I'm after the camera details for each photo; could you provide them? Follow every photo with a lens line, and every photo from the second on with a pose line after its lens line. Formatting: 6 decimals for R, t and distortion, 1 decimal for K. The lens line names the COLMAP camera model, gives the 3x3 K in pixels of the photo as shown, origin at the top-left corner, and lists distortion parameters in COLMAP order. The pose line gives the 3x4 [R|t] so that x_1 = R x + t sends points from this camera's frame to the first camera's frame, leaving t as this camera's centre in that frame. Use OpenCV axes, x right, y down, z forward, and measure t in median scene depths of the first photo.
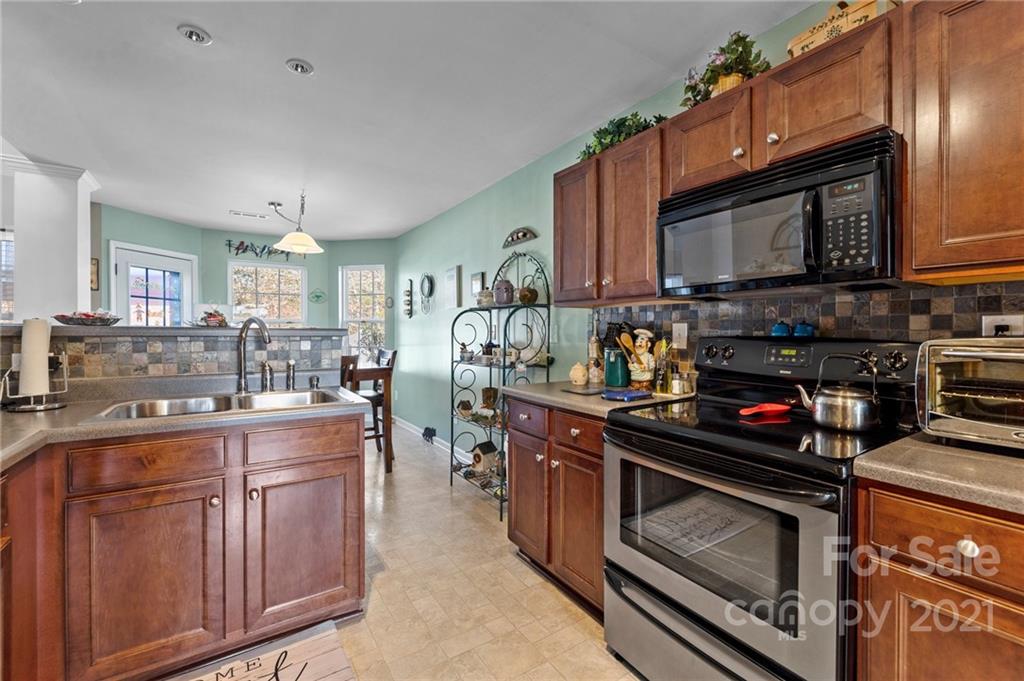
lens RADIAL K [[429.6, 0, 509.2], [0, 429.6, 335.2], [0, 0, 1]] dist [-0.003078, 0.000754]
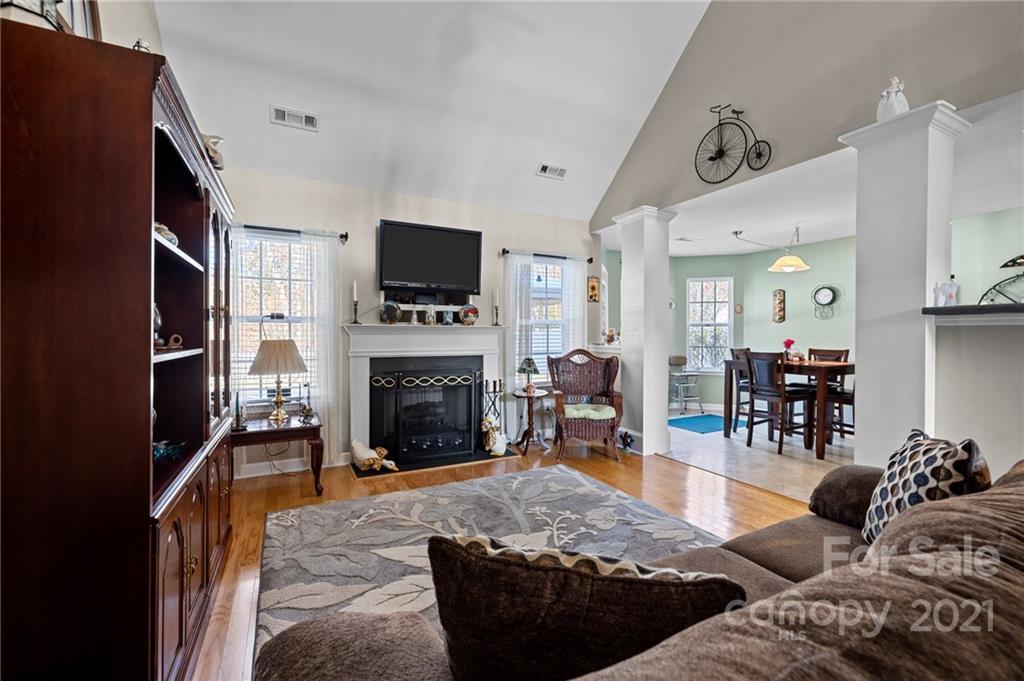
lens RADIAL K [[429.6, 0, 511.5], [0, 429.6, 336.1], [0, 0, 1]] dist [-0.003078, 0.000754]
pose [[0.995541, 0.000912, -0.094328, -2.036094], [-0.000913, 1.000000, 0.000028, -0.001662], [0.094328, 0.000058, 0.995541, -0.591410]]
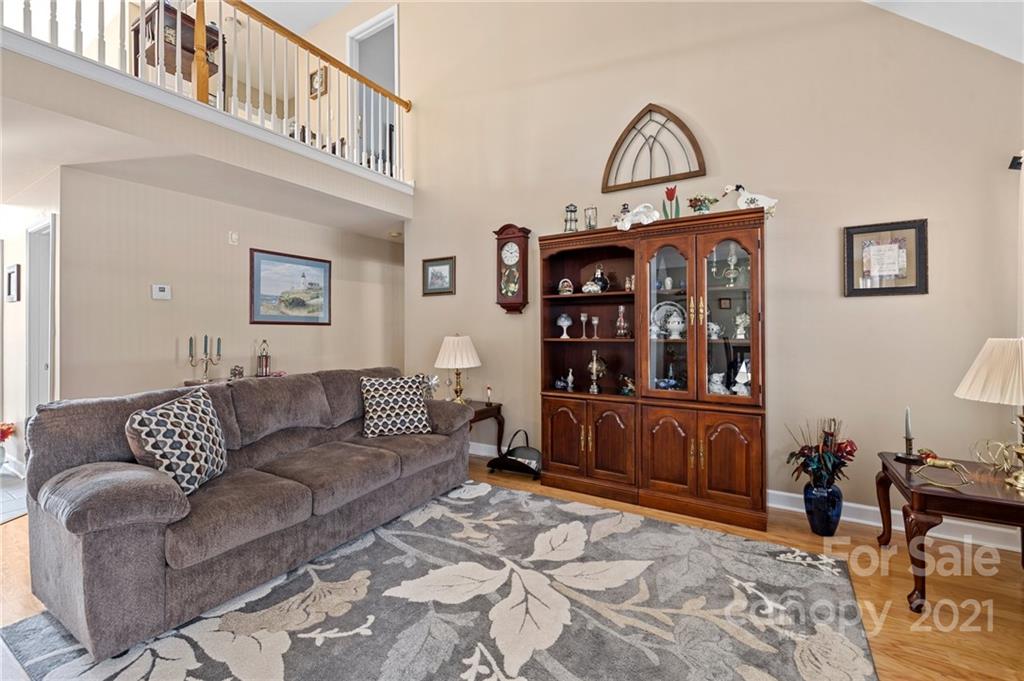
lens RADIAL K [[429.6, 0, 508.0], [0, 429.6, 330.6], [0, 0, 1]] dist [-0.003078, 0.000754]
pose [[-0.901822, 0.003657, -0.432091, -1.747869], [-0.000205, 0.999960, 0.008892, -0.013497], [0.432107, 0.008107, -0.901786, 1.201923]]
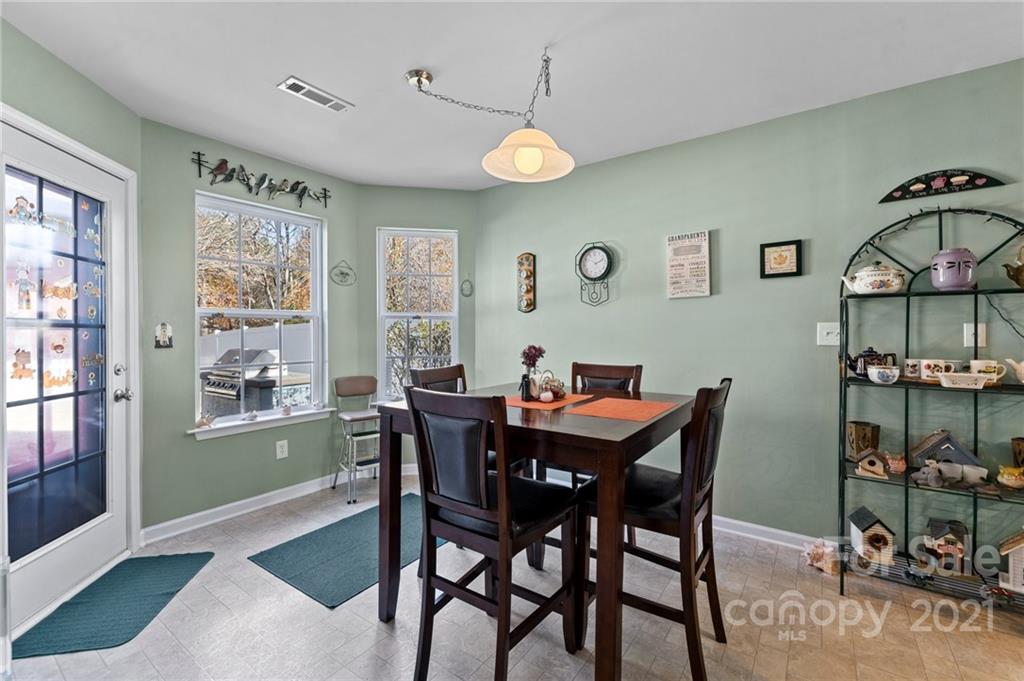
lens RADIAL K [[429.6, 0, 513.9], [0, 429.6, 335.3], [0, 0, 1]] dist [-0.003078, 0.000754]
pose [[0.928728, -0.005089, 0.370728, -1.182157], [0.005714, 0.999984, -0.000588, -0.008630], [-0.370718, 0.002664, 0.928741, 0.937472]]
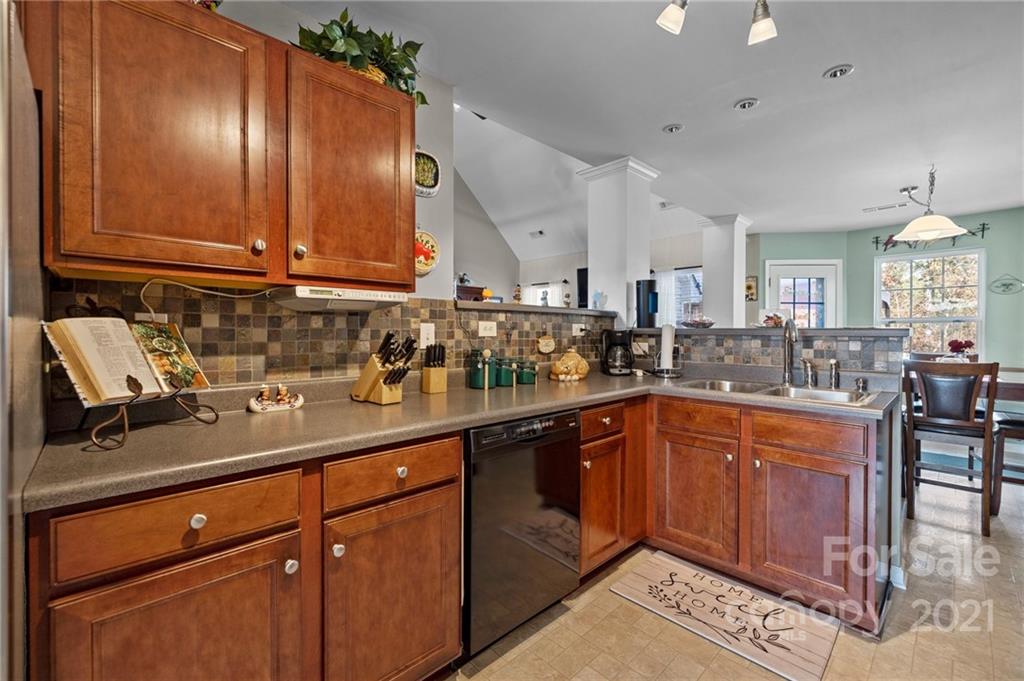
lens RADIAL K [[429.6, 0, 508.1], [0, 429.6, 336.2], [0, 0, 1]] dist [-0.003078, 0.000754]
pose [[0.181030, 0.008345, -0.983442, 0.341393], [-0.008597, 0.999939, 0.006902, 0.001968], [0.983440, 0.007205, 0.181090, 0.042884]]
